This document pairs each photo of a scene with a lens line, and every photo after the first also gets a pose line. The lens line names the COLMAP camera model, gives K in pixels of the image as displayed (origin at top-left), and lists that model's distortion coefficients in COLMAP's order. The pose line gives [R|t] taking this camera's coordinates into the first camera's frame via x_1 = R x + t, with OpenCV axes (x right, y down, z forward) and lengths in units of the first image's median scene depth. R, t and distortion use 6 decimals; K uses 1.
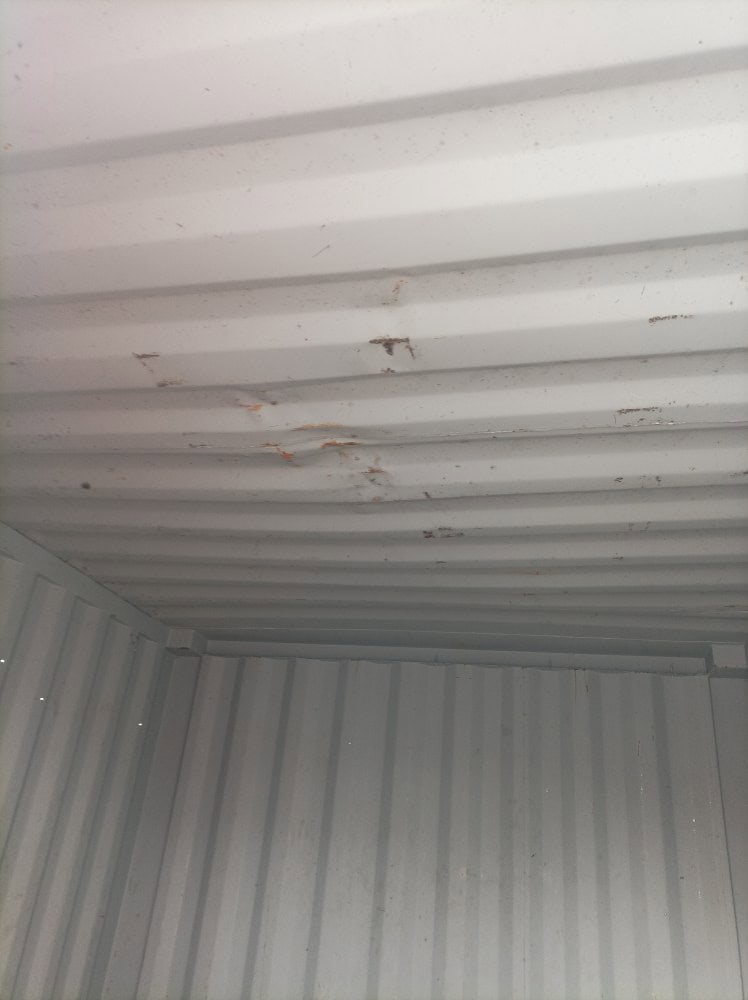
lens RADIAL K [[742.7, 0, 371.4], [0, 742.7, 492.9], [0, 0, 1]] dist [0.022506, -0.007106]
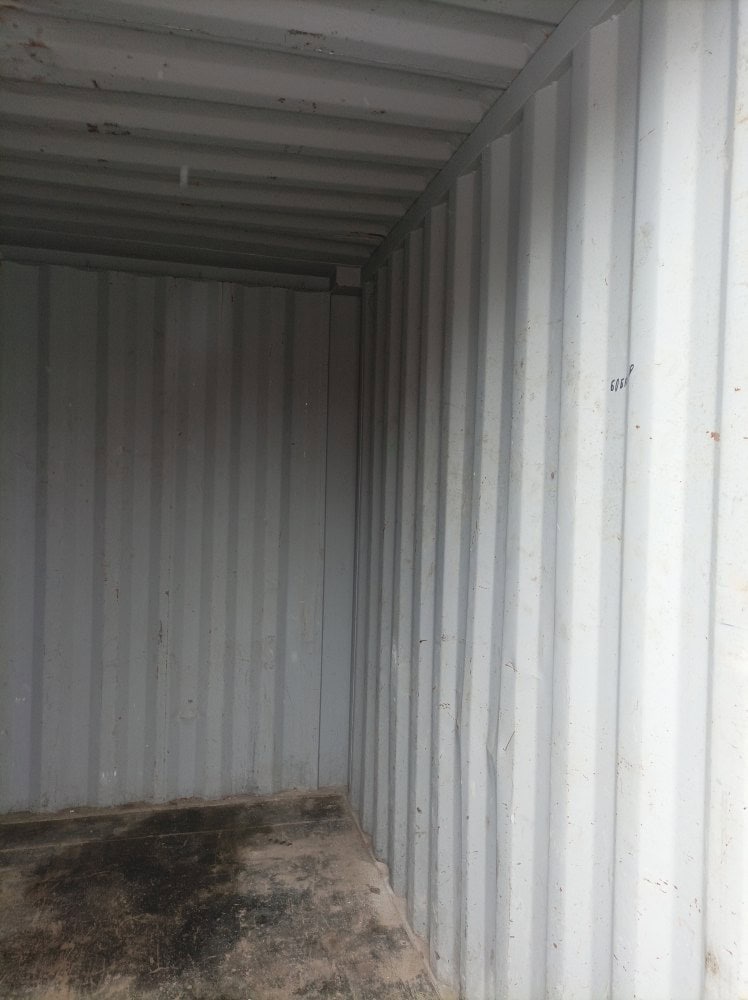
lens RADIAL K [[742.7, 0, 374.6], [0, 742.7, 495.4], [0, 0, 1]] dist [0.022506, -0.007106]
pose [[0.888837, -0.073354, 0.452313, -0.068178], [-0.149874, 0.886272, 0.438247, -0.003437], [-0.433020, -0.457320, 0.776757, -0.145172]]
